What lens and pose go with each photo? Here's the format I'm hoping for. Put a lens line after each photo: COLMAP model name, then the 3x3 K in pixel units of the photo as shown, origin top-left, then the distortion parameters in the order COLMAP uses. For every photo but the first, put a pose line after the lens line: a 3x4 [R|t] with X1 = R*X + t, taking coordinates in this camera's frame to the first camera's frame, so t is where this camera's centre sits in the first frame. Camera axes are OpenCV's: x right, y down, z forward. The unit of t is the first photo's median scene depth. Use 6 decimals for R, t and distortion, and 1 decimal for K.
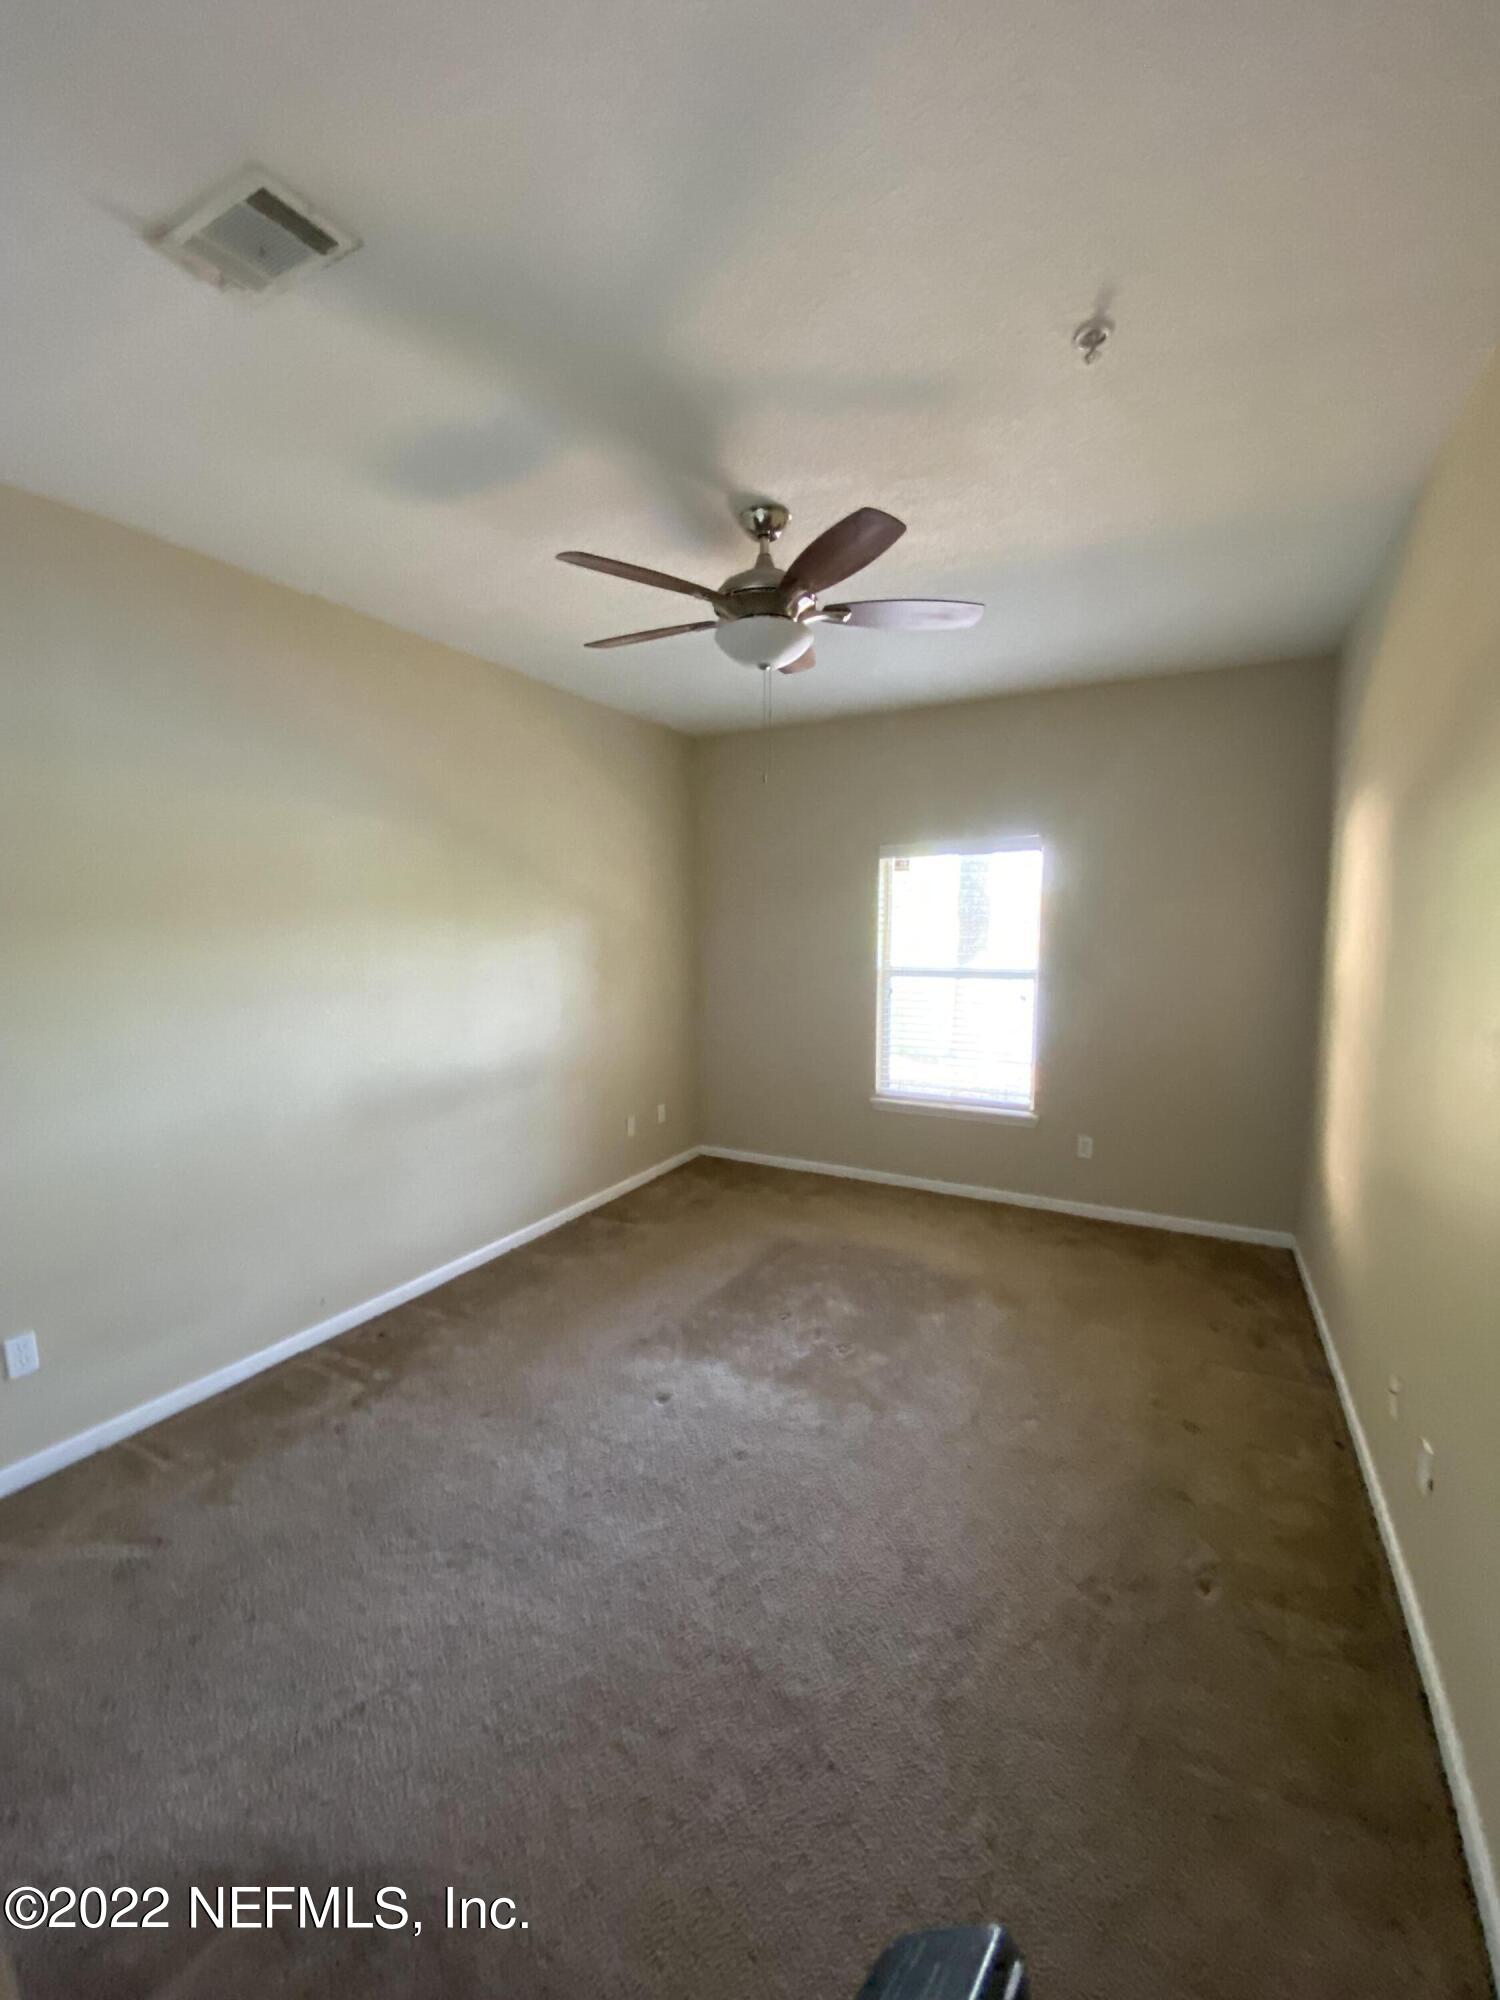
lens RADIAL K [[807.6, 0, 756.5], [0, 807.6, 1001.9], [0, 0, 1]] dist [-0.000136, -0.011613]
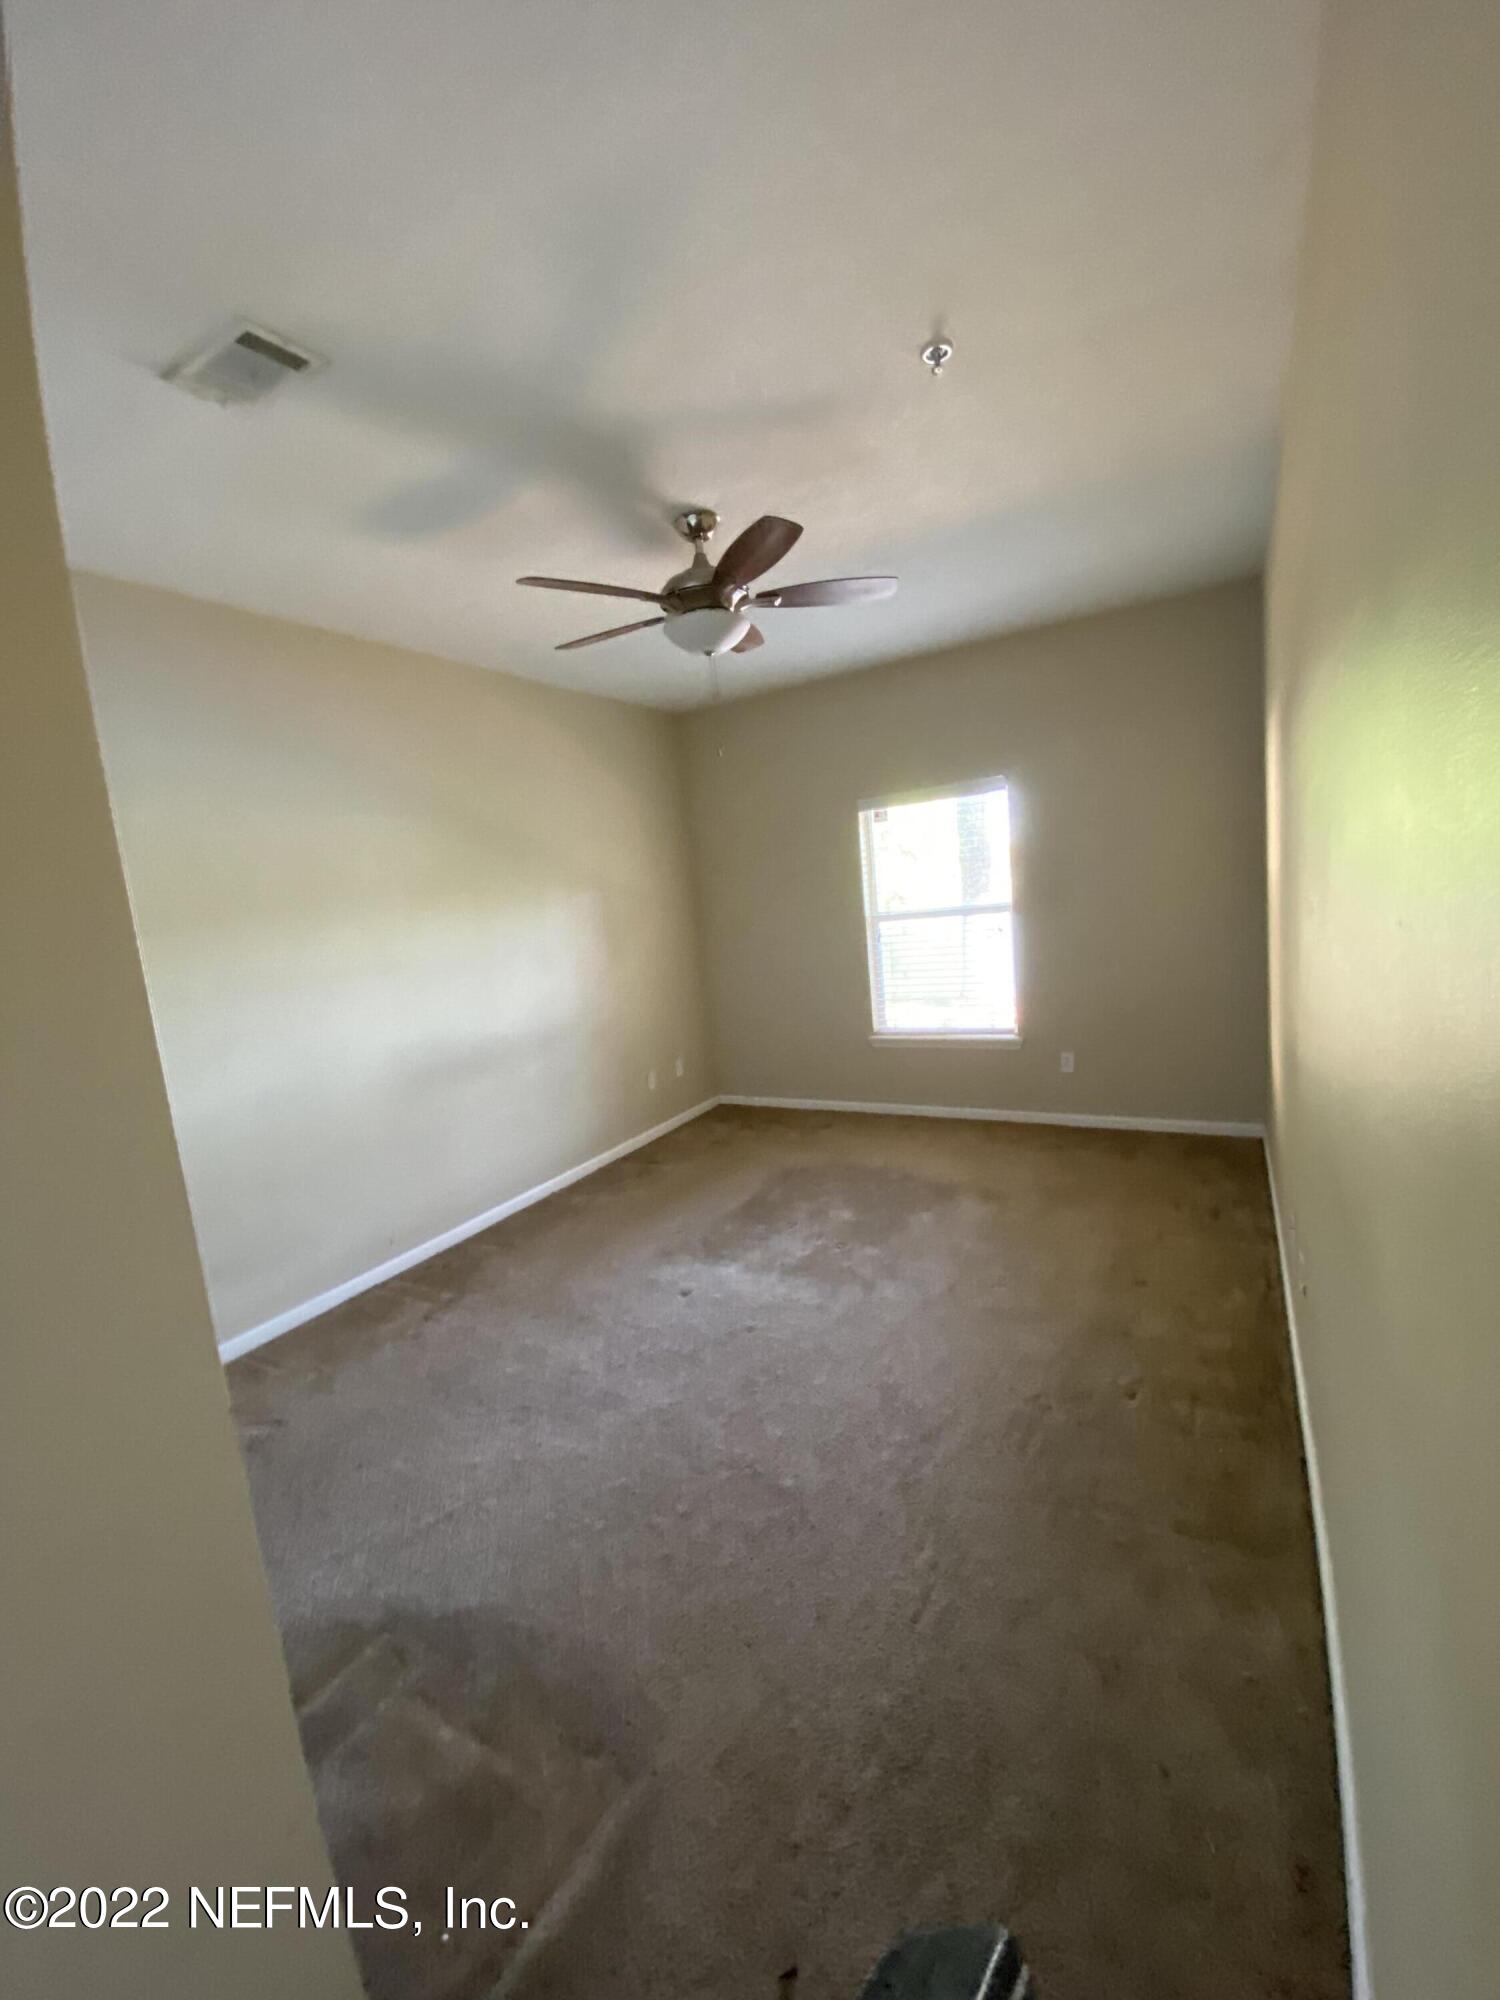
lens RADIAL K [[807.6, 0, 756.5], [0, 807.6, 1001.9], [0, 0, 1]] dist [-0.000136, -0.011613]
pose [[0.995324, -0.086617, -0.042754, 0.081487], [0.088252, 0.995375, 0.037962, 0.038959], [0.039268, -0.041557, 0.998364, -0.158951]]
